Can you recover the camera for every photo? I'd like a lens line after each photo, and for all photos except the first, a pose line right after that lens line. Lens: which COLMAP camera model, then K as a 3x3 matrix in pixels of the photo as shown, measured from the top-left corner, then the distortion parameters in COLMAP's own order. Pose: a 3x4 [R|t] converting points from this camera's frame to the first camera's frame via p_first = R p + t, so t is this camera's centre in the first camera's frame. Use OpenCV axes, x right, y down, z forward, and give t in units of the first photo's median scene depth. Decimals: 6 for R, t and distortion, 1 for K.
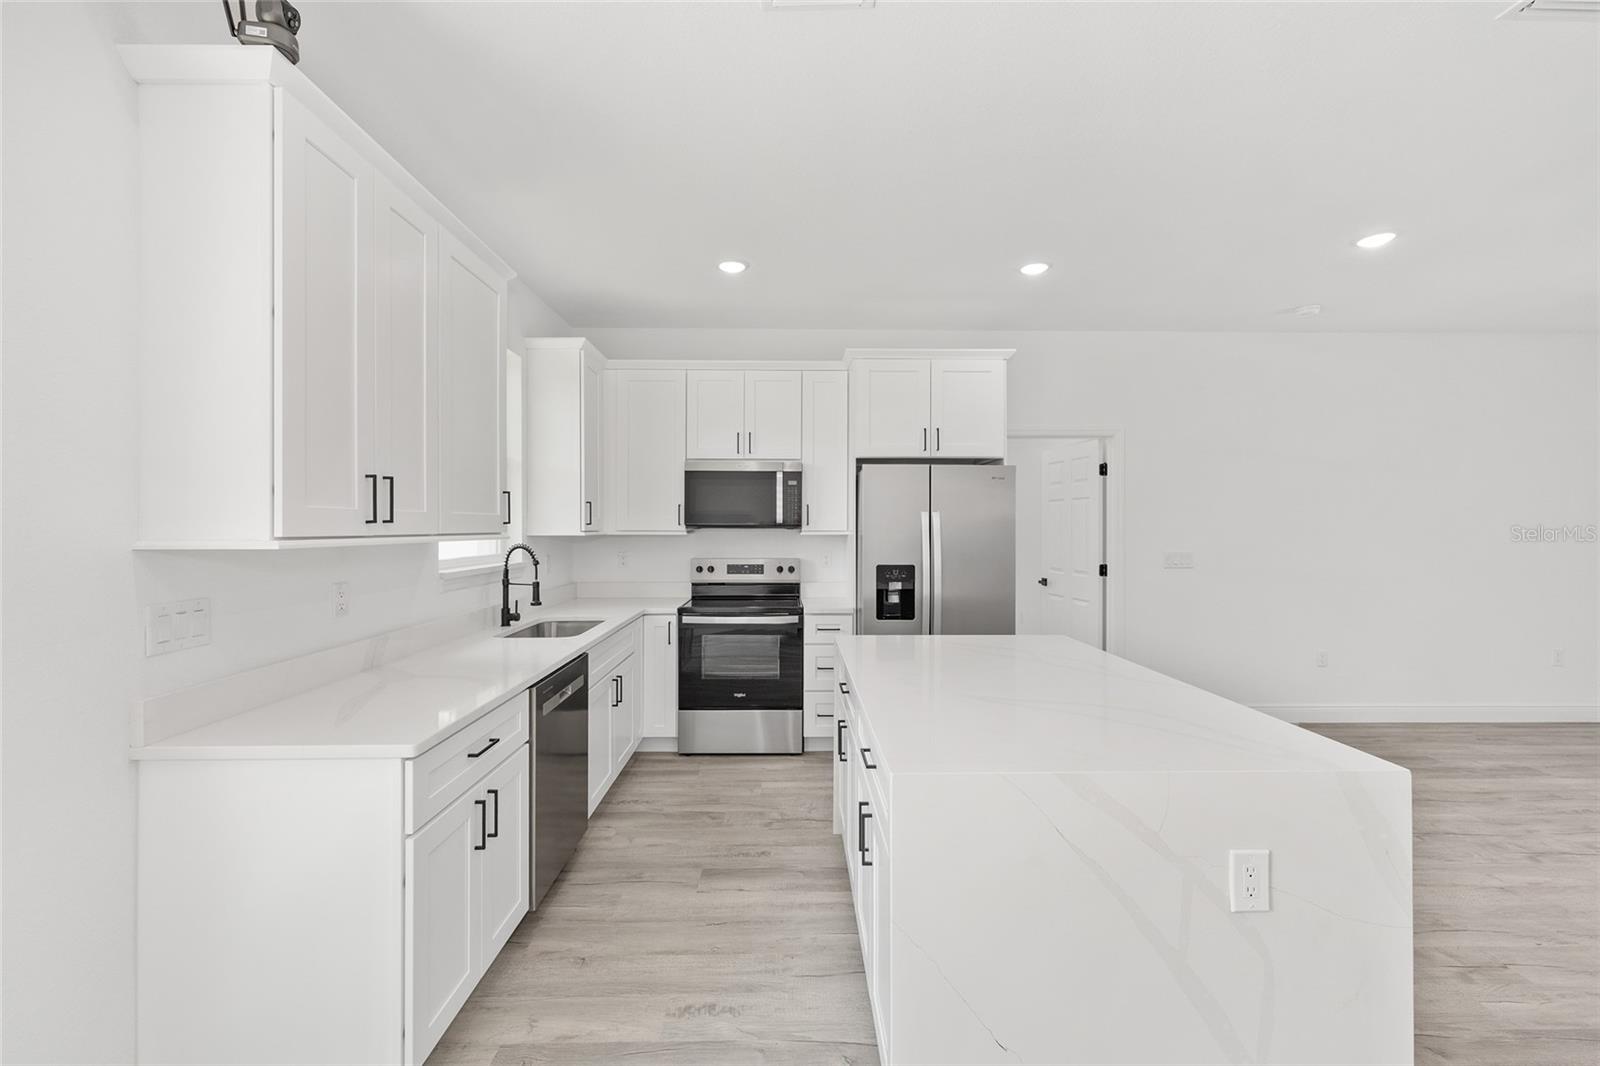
lens RADIAL K [[643.9, 0, 792.8], [0, 643.9, 525.6], [0, 0, 1]] dist [-0.001613, 0.000411]
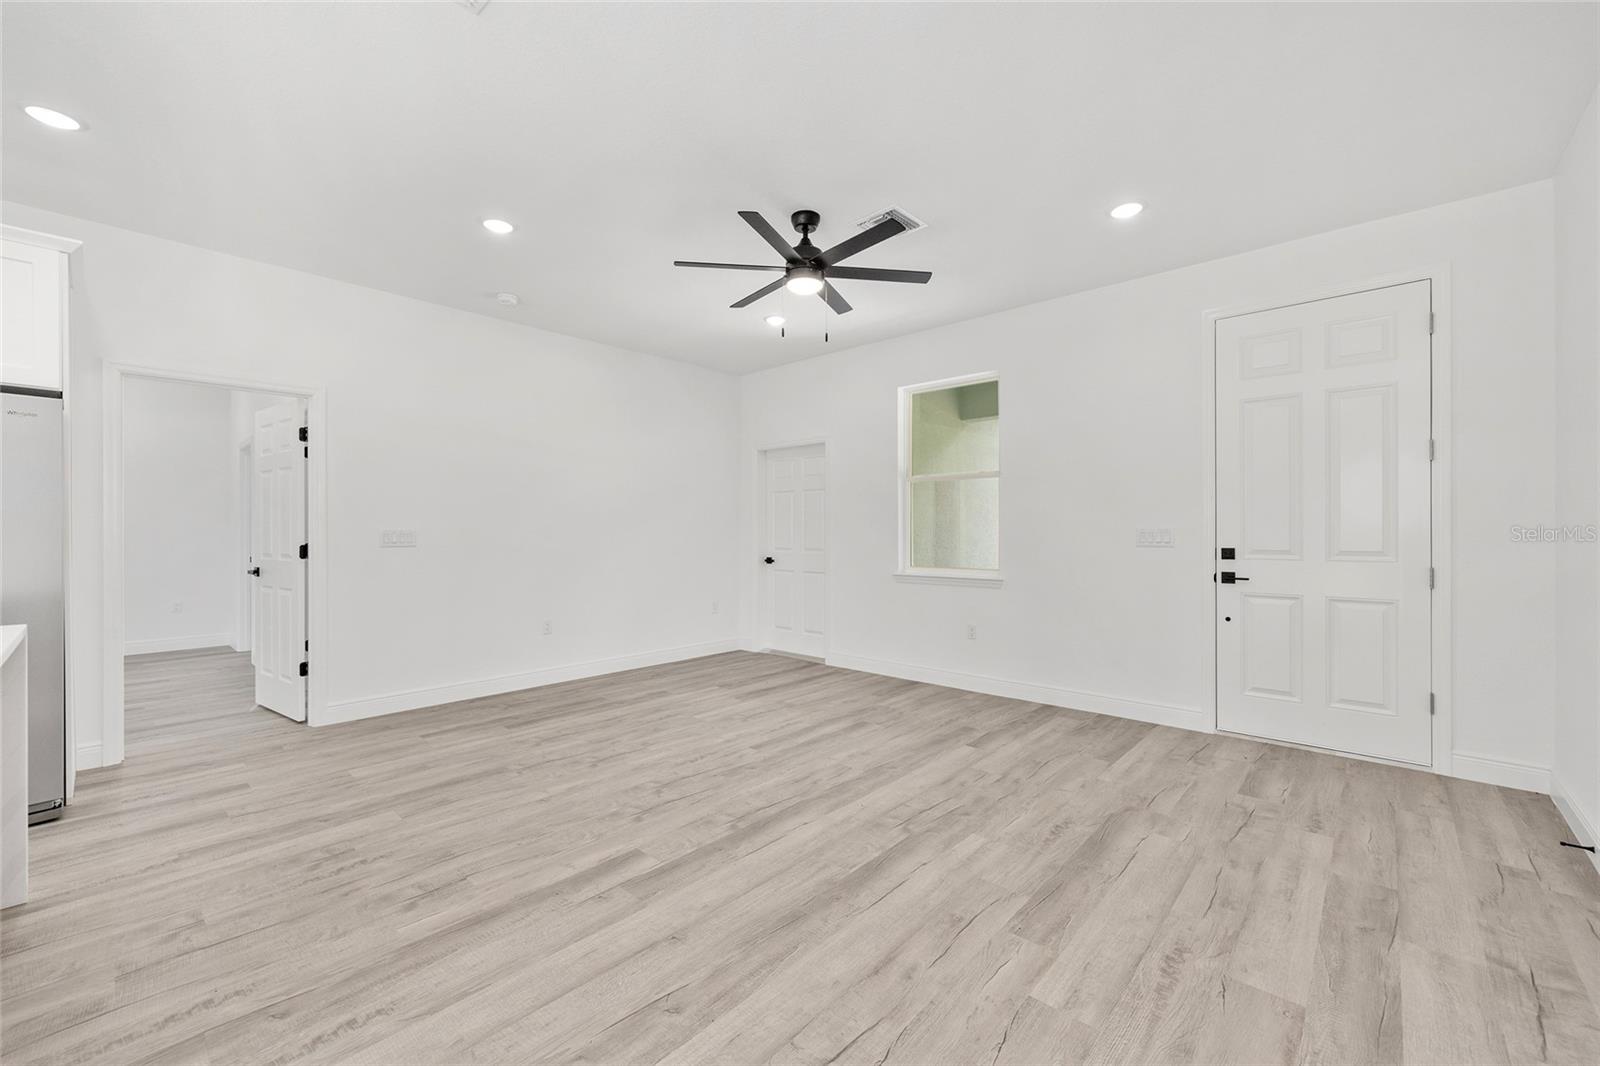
lens RADIAL K [[642.7, 0, 798.7], [0, 642.7, 532.7], [0, 0, 1]] dist [-0.002126, 0.001000]
pose [[0.682933, -0.002353, 0.730477, 0.382223], [0.002173, 0.999997, 0.001190, 0.055346], [-0.730478, 0.000775, 0.682936, -0.082500]]
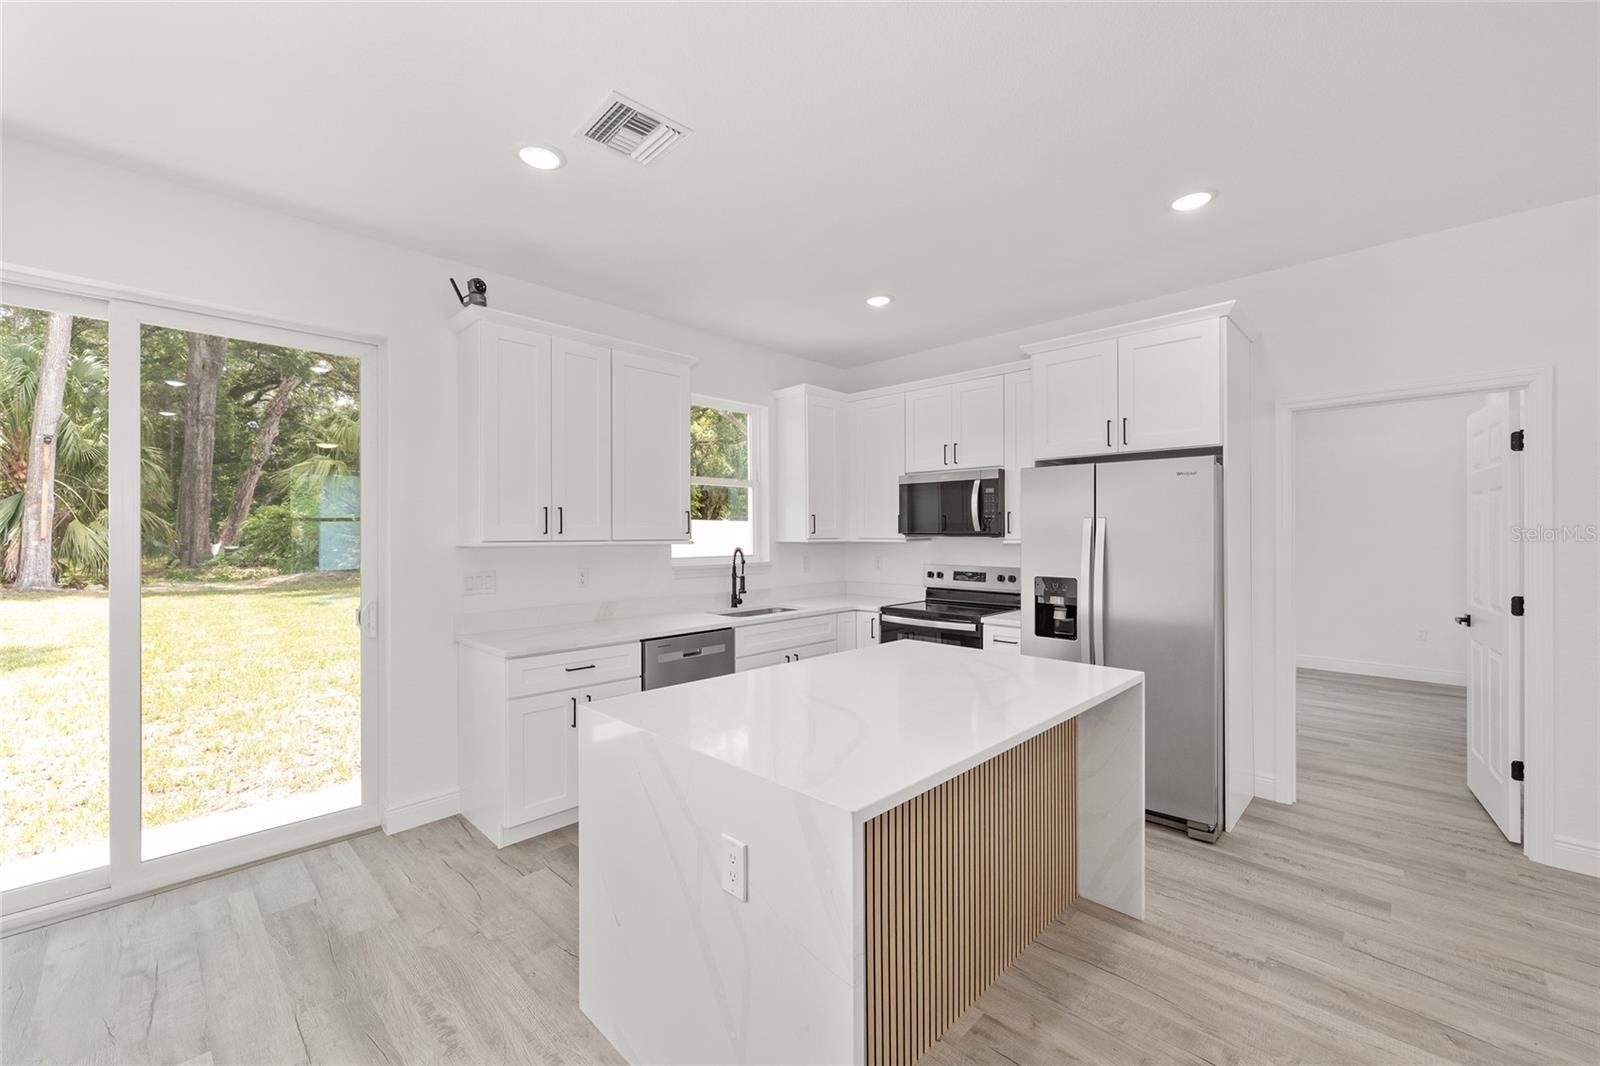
lens RADIAL K [[638.7, 0, 797.5], [0, 638.7, 533.0], [0, 0, 1]] dist [-0.000273, 0.000570]
pose [[0.706250, -0.001833, -0.707960, 0.533136], [0.002628, 0.999997, 0.000032, -0.002108], [0.707957, -0.001883, 0.706253, 0.110489]]
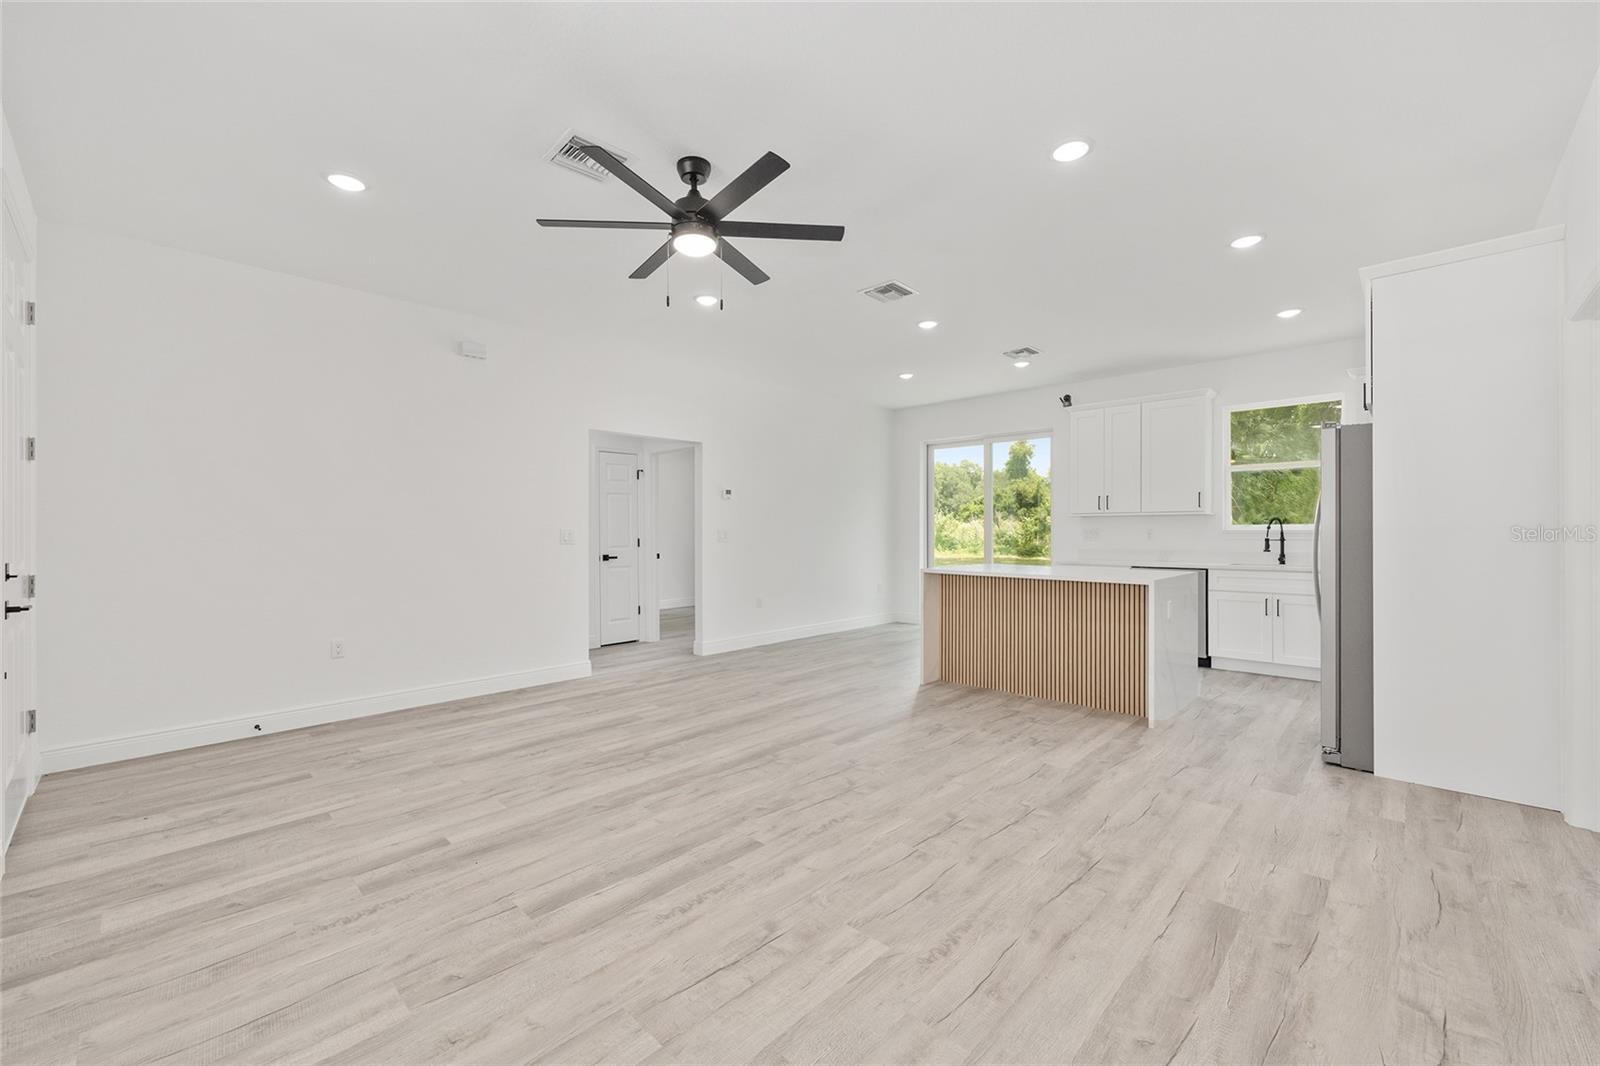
lens RADIAL K [[642.7, 0, 798.7], [0, 642.7, 532.7], [0, 0, 1]] dist [-0.002126, 0.001000]
pose [[-0.701606, 0.003640, -0.712556, 1.464243], [0.003837, 0.999992, 0.001330, 0.054116], [0.712555, -0.001801, -0.701614, 1.104644]]
